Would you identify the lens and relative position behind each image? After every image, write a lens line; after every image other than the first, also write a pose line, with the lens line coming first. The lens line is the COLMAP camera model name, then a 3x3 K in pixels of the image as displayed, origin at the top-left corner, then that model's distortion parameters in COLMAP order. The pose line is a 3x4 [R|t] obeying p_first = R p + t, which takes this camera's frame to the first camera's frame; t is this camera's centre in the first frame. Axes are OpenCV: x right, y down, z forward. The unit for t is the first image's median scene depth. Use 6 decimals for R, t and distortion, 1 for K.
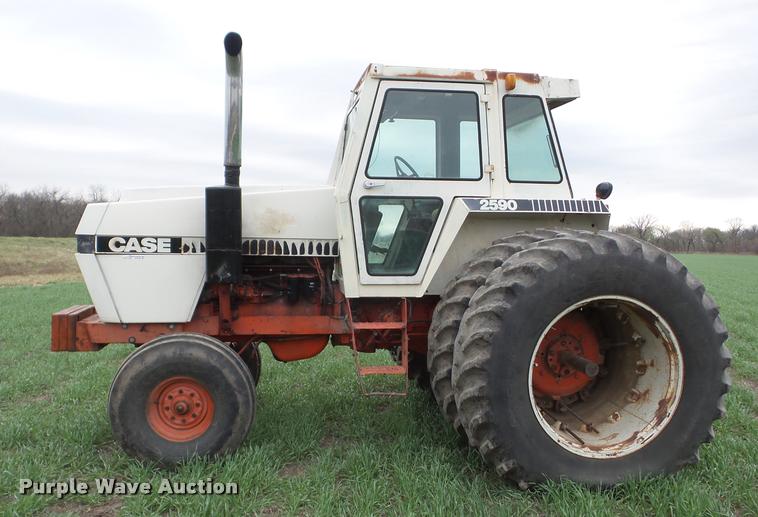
lens RADIAL K [[673.6, 0, 397.3], [0, 673.6, 256.4], [0, 0, 1]] dist [0.012728, 0.000030]
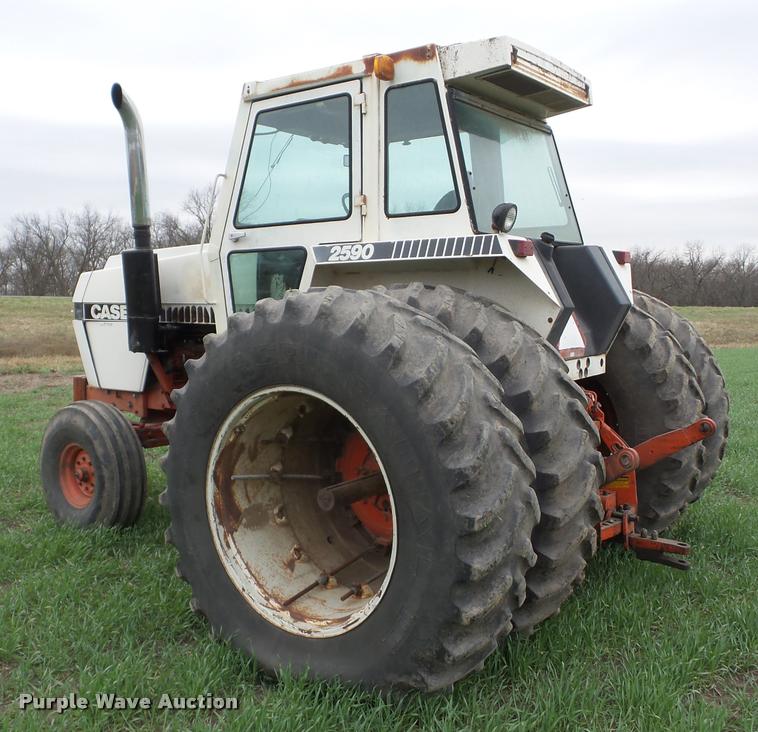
lens RADIAL K [[843.2, 0, 379.8], [0, 843.2, 355.6], [0, 0, 1]] dist [0.021677, 0.004863]
pose [[0.684439, 0.033507, -0.728300, 0.815282], [-0.011083, 0.999306, 0.035559, -0.001380], [0.728986, -0.016266, 0.684335, 0.427719]]
